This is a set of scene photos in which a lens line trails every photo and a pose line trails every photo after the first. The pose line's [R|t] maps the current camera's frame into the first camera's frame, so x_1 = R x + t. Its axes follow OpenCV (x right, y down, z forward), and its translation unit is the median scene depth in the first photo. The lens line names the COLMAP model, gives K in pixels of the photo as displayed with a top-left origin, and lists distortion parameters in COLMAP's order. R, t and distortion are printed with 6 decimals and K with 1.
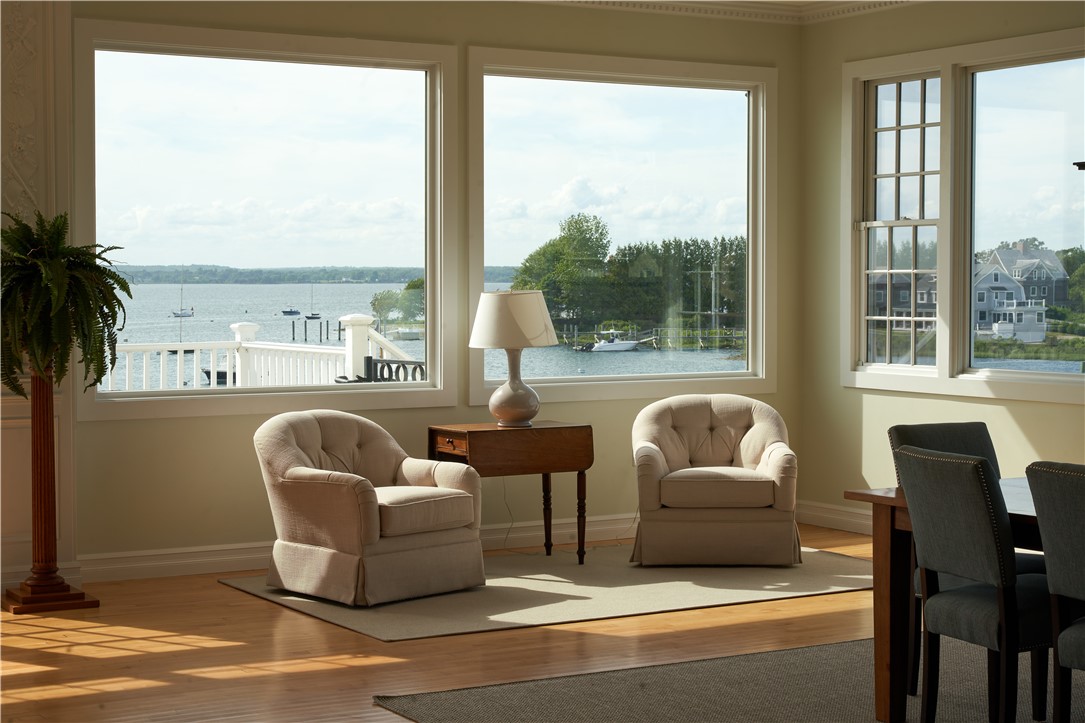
lens RADIAL K [[1894.6, 0, 542.5], [0, 1894.6, 361.5], [0, 0, 1]] dist [-0.009802, -0.025346]
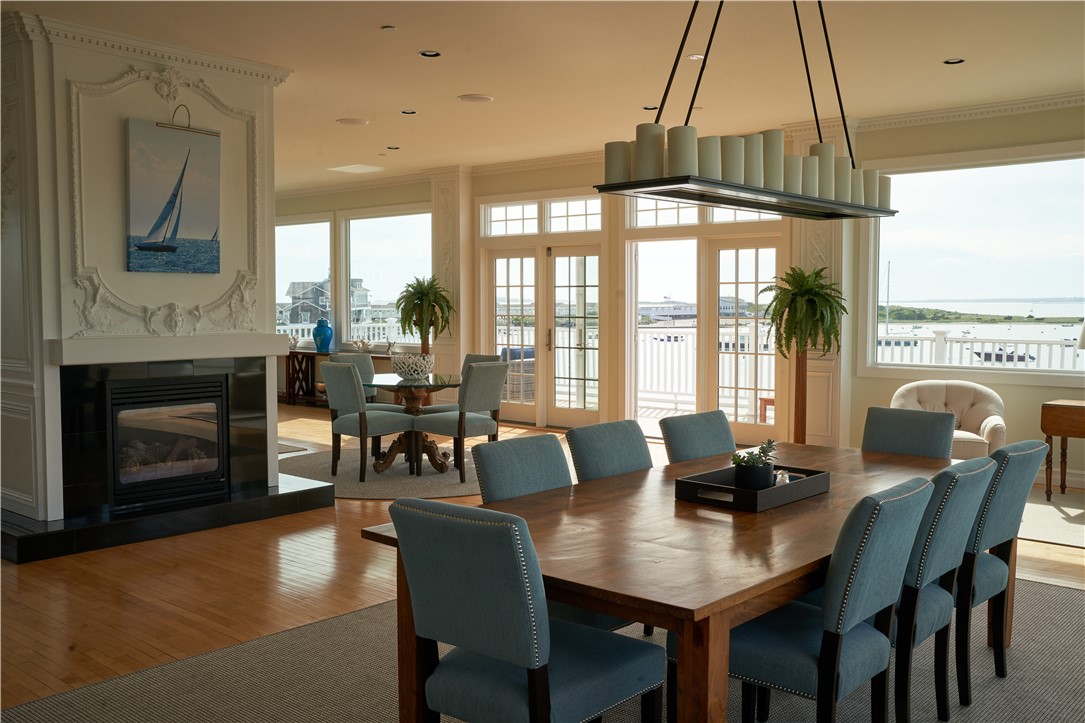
lens RADIAL K [[1024.0, 0, 542.5], [0, 1024.0, 361.5], [0, 0, 1]] dist [0.000989, 0.002235]
pose [[0.304725, 0.058882, -0.950619, 0.643970], [-0.032194, 0.998154, 0.051507, -0.024220], [0.951896, 0.014909, 0.306058, 0.422272]]
